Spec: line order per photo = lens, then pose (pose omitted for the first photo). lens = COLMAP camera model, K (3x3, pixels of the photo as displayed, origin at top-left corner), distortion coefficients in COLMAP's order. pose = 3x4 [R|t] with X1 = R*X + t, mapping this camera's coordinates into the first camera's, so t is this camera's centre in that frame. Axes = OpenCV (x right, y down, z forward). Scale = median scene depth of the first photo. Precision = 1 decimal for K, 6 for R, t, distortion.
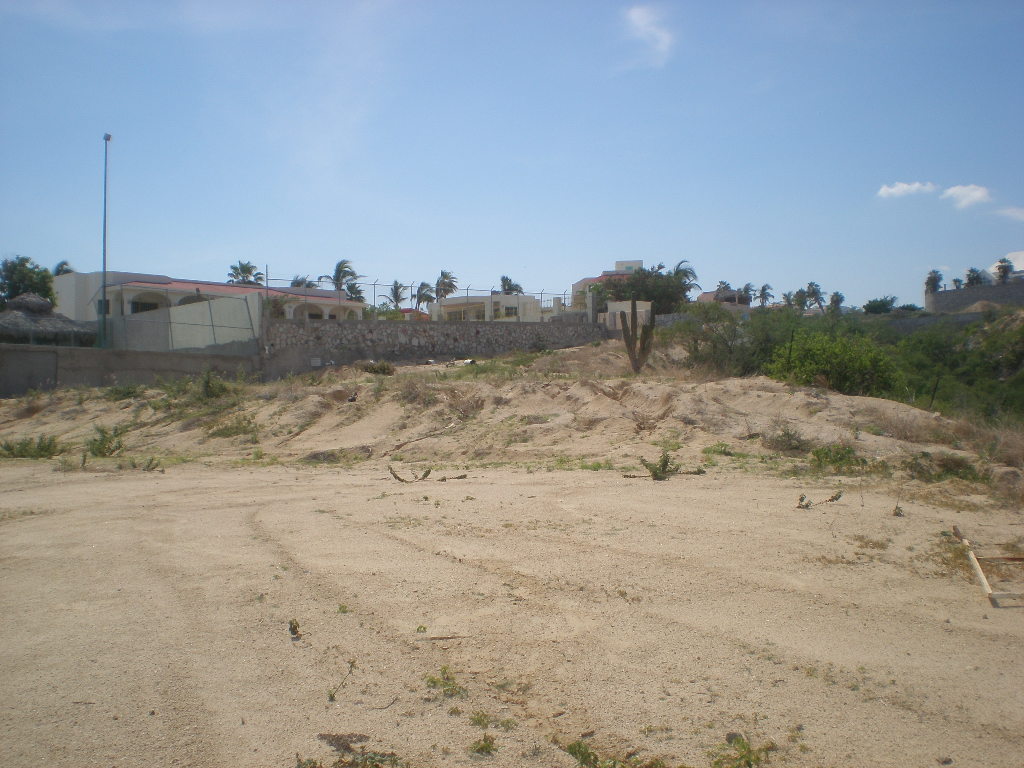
lens RADIAL K [[1157.1, 0, 512.0], [0, 1157.1, 384.0], [0, 0, 1]] dist [-0.010856, -0.407905]
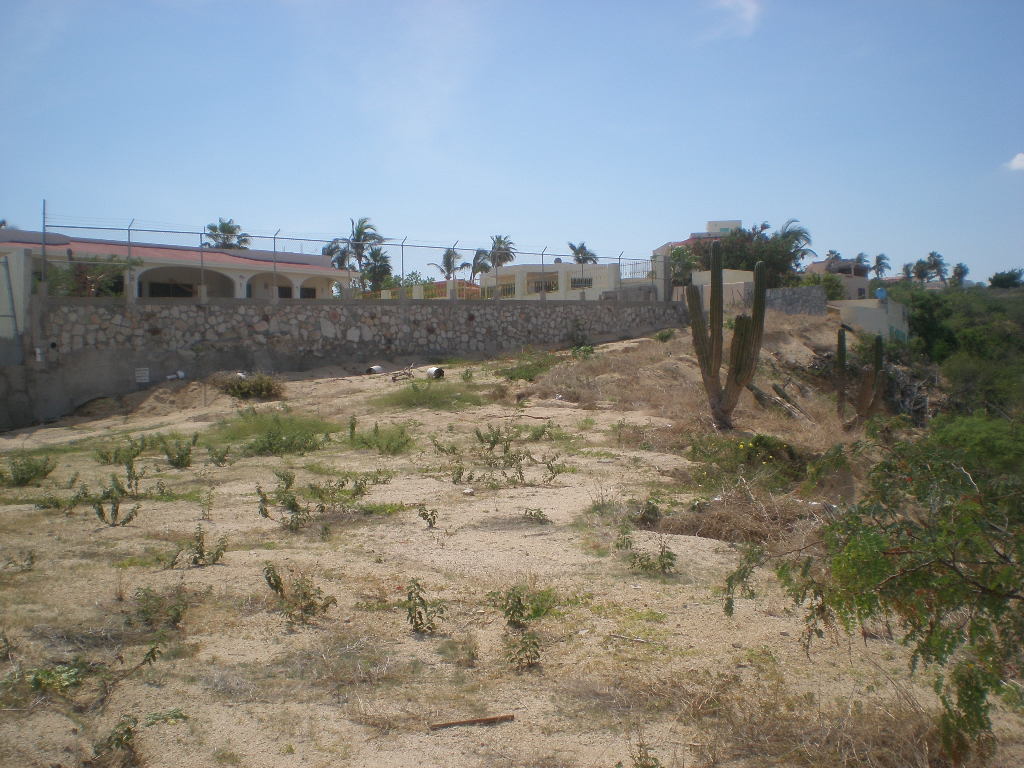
lens RADIAL K [[1157.1, 0, 512.0], [0, 1157.1, 384.0], [0, 0, 1]] dist [-0.010856, -0.407905]
pose [[0.996548, 0.009395, -0.082485, 0.027033], [-0.007405, 0.999675, 0.024404, -0.014900], [0.082688, -0.023709, 0.996293, 0.233304]]
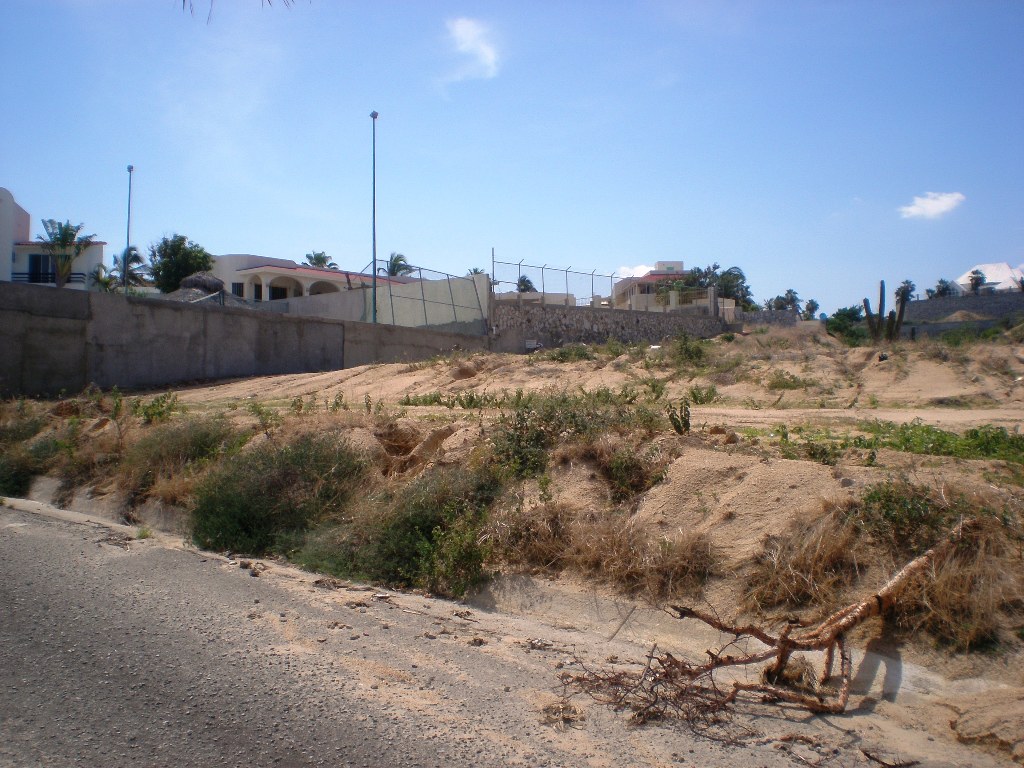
lens RADIAL K [[1157.1, 0, 512.0], [0, 1157.1, 384.0], [0, 0, 1]] dist [-0.010856, -0.407905]
pose [[0.997745, 0.016415, 0.065078, -0.127582], [-0.016127, 0.999858, -0.004949, 0.011199], [-0.065150, 0.003888, 0.997868, -0.013438]]
